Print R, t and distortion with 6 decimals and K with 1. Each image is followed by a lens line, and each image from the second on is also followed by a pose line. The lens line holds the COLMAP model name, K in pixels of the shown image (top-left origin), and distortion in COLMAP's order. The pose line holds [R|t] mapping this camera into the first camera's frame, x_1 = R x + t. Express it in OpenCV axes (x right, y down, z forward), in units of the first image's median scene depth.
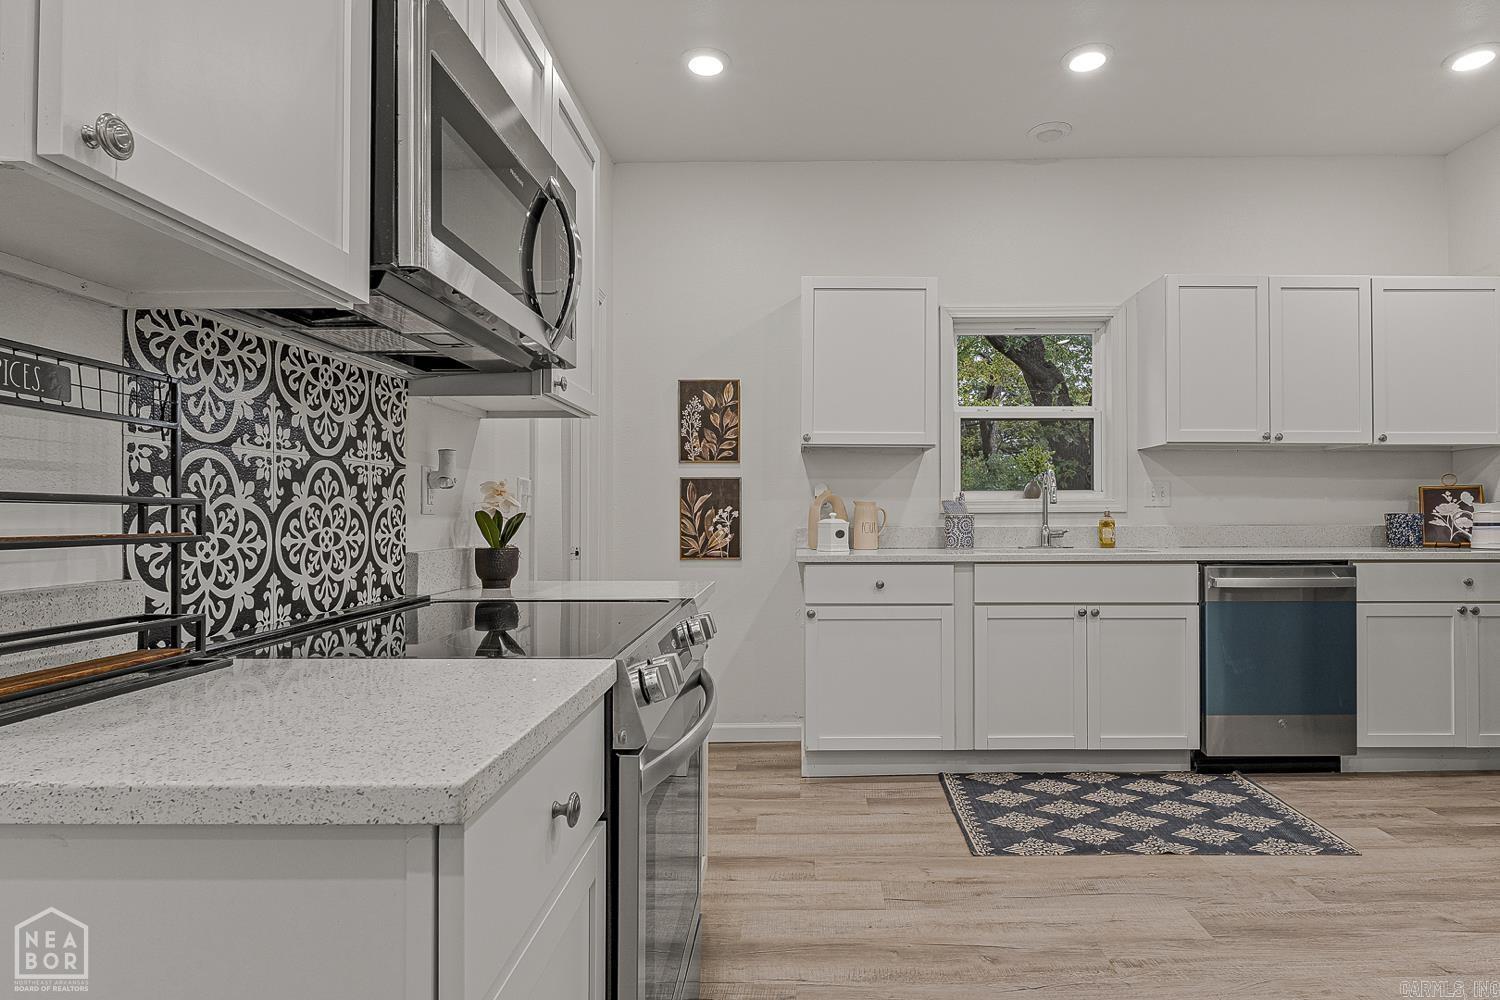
lens RADIAL K [[820.8, 0, 790.7], [0, 820.8, 505.3], [0, 0, 1]] dist [-0.001295, -0.000369]
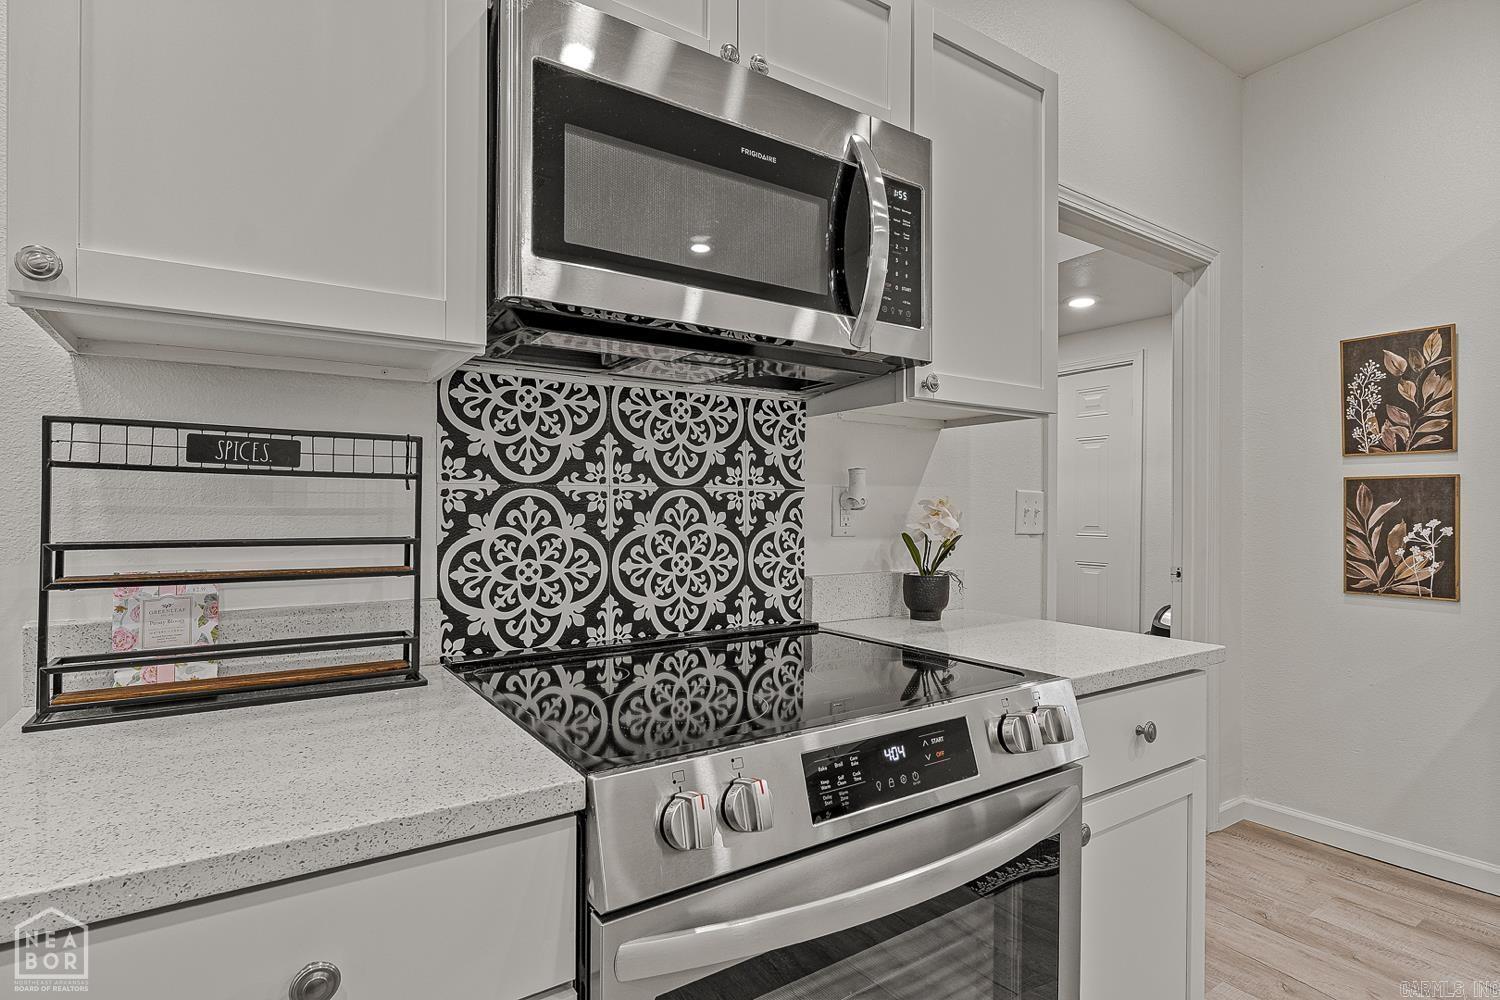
lens RADIAL K [[761.5, 0, 750.0], [0, 761.5, 500.0], [0, 0, 1]] dist [0.000391, 0.000566]
pose [[0.568098, -0.002919, -0.822956, 0.210491], [0.003573, 0.999993, -0.001081, -0.028427], [0.822953, -0.002327, 0.568104, 0.364937]]
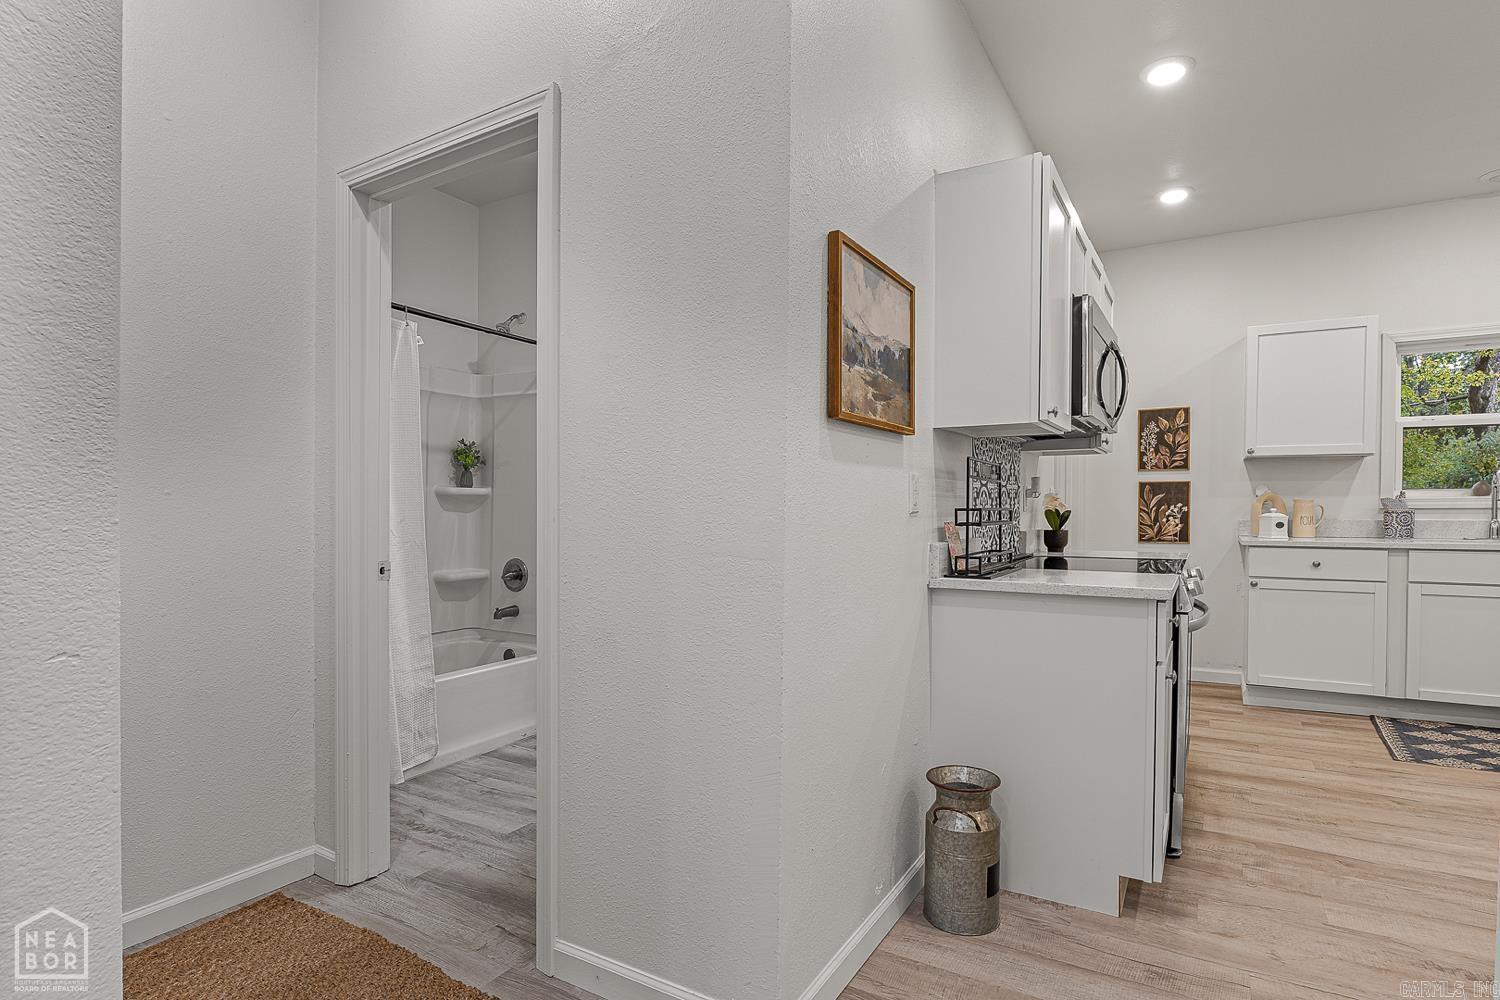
lens RADIAL K [[781.6, 0, 751.5], [0, 781.6, 523.7], [0, 0, 1]] dist [-0.008475, -0.001393]
pose [[0.865637, 0.011510, -0.500539, -0.078089], [0.006308, 0.999406, 0.033890, -0.023179], [0.500632, -0.032494, 0.865050, -0.798290]]
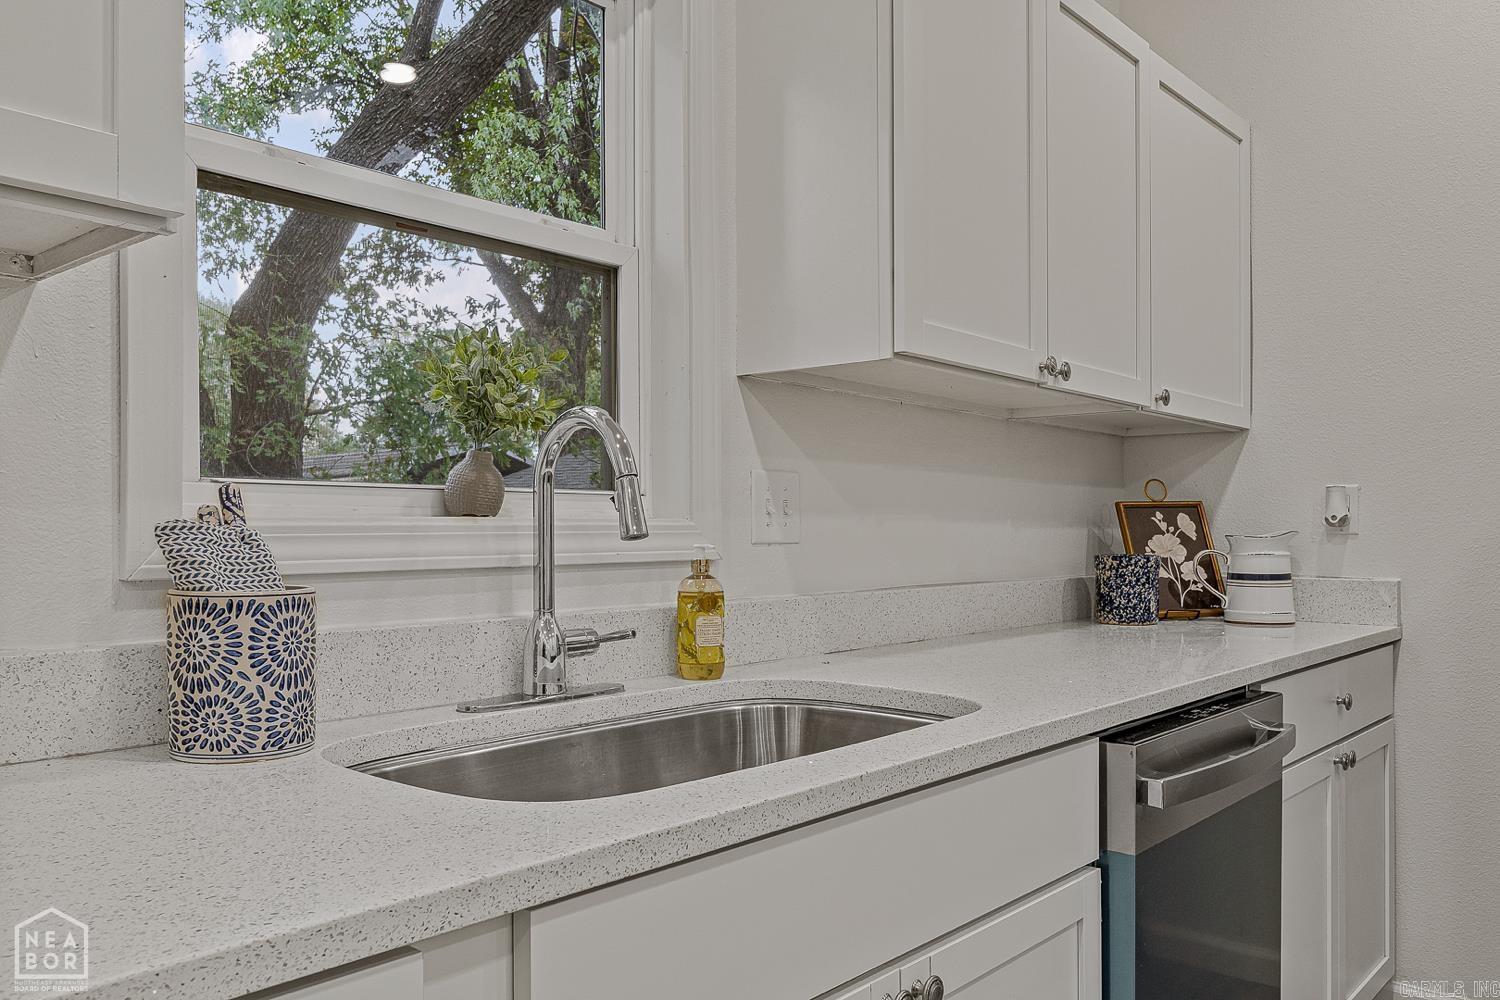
lens RADIAL K [[1165.9, 0, 750.0], [0, 1165.9, 500.0], [0, 0, 1]] dist [-0.001605, -0.000534]
pose [[0.645042, 0.021923, 0.763833, 0.107820], [-0.007995, 0.999727, -0.021941, -0.010350], [-0.764105, 0.008046, 0.645041, 1.259079]]
